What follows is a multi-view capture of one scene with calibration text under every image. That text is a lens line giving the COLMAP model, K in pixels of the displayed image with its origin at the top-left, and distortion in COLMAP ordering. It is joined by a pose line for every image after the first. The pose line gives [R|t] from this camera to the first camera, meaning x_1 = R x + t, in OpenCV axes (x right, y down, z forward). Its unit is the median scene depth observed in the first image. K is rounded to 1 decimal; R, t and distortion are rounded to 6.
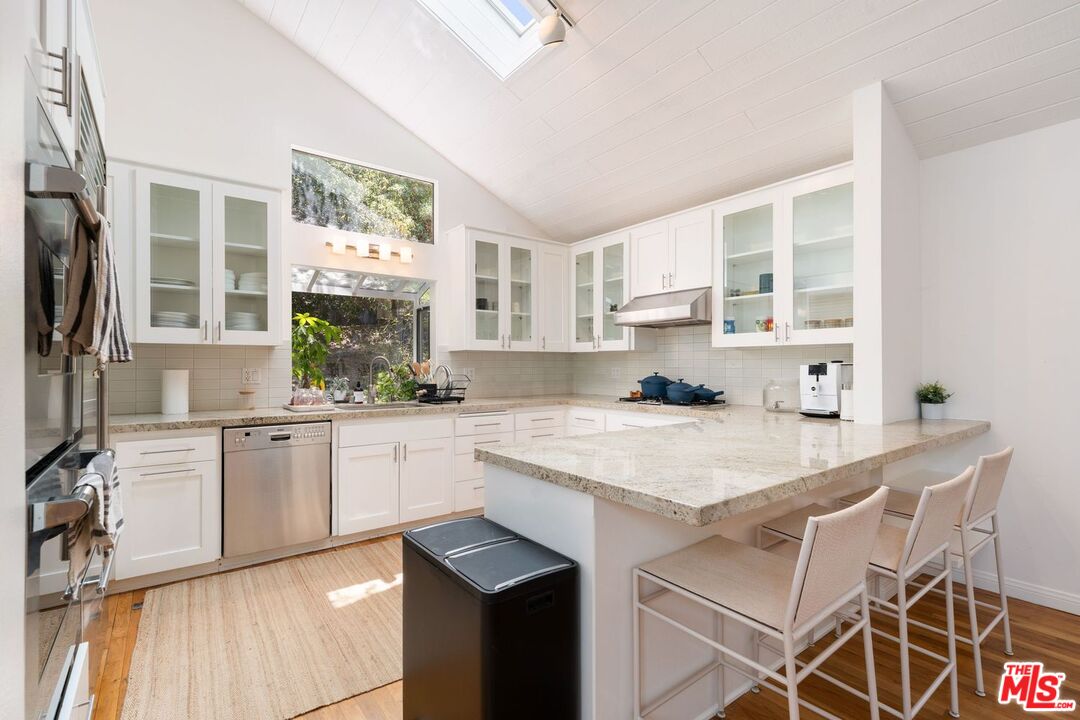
lens RADIAL K [[487.3, 0, 536.5], [0, 487.3, 365.5], [0, 0, 1]] dist [-0.030656, -0.000451]
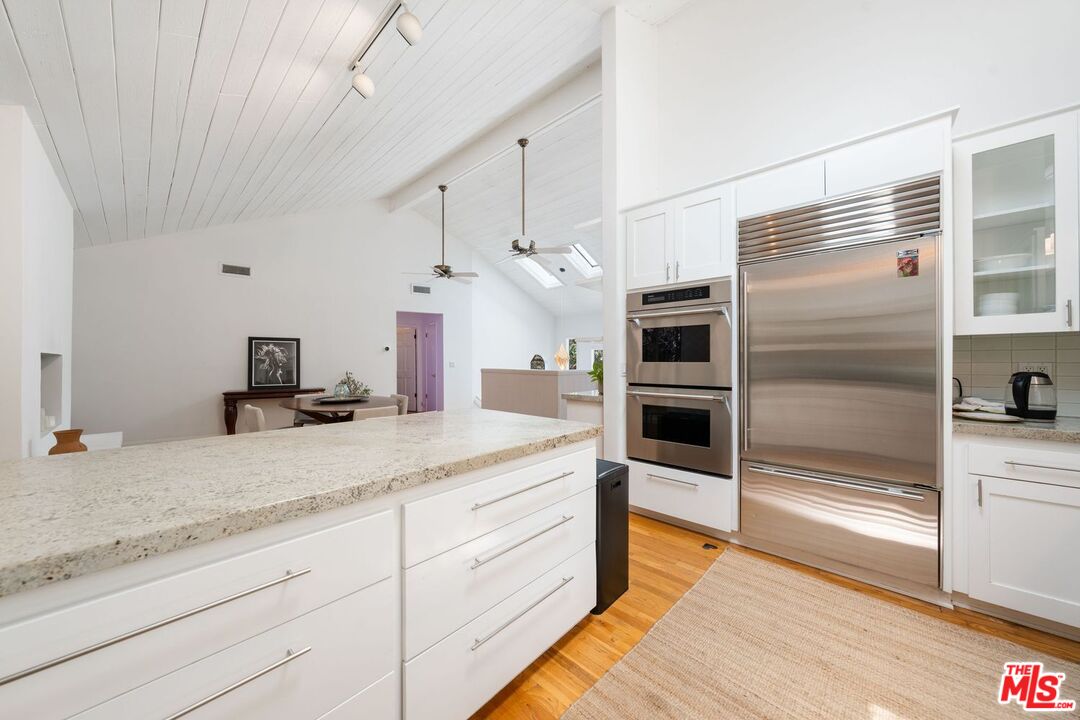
lens RADIAL K [[370.4, 0, 540.0], [0, 370.4, 360.0], [0, 0, 1]] dist [-0.000018, -0.000046]
pose [[-0.981711, 0.000884, -0.190377, 0.108595], [0.001573, 0.999993, -0.003469, 0.002887], [0.190373, -0.003705, -0.981705, 0.963145]]
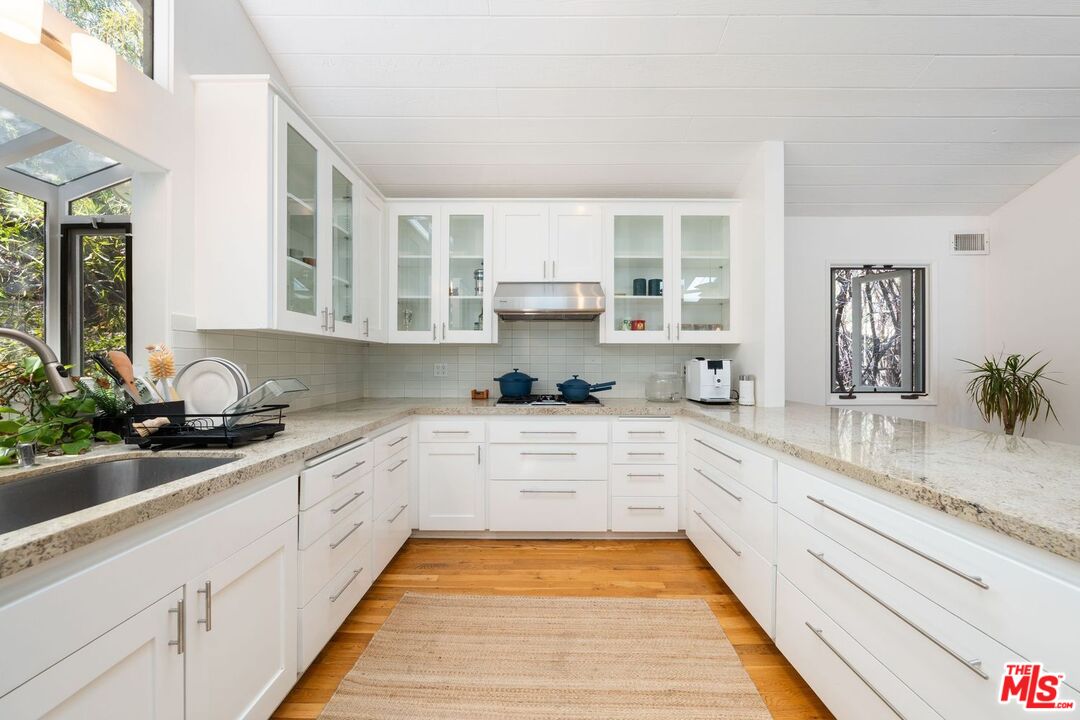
lens RADIAL K [[370.4, 0, 540.0], [0, 370.4, 360.0], [0, 0, 1]] dist [-0.000018, -0.000046]
pose [[0.606323, 0.006328, 0.795193, -0.324397], [-0.000795, 0.999973, -0.007352, 0.003421], [-0.795218, 0.003825, 0.606312, 0.630568]]
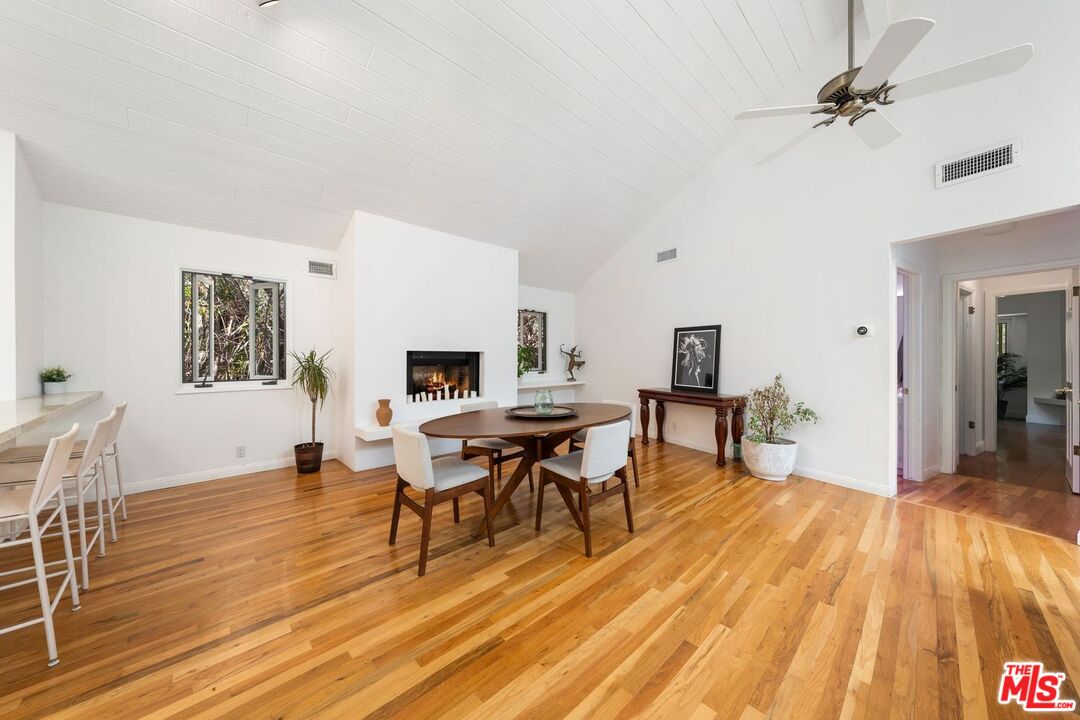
lens RADIAL K [[374.4, 0, 540.1], [0, 374.4, 354.1], [0, 0, 1]] dist [-0.000038, -0.000054]
pose [[-0.111057, 0.003296, 0.993809, -0.296312], [-0.002968, 0.999989, -0.003648, -0.001399], [-0.993810, -0.003355, -0.111046, -0.200580]]
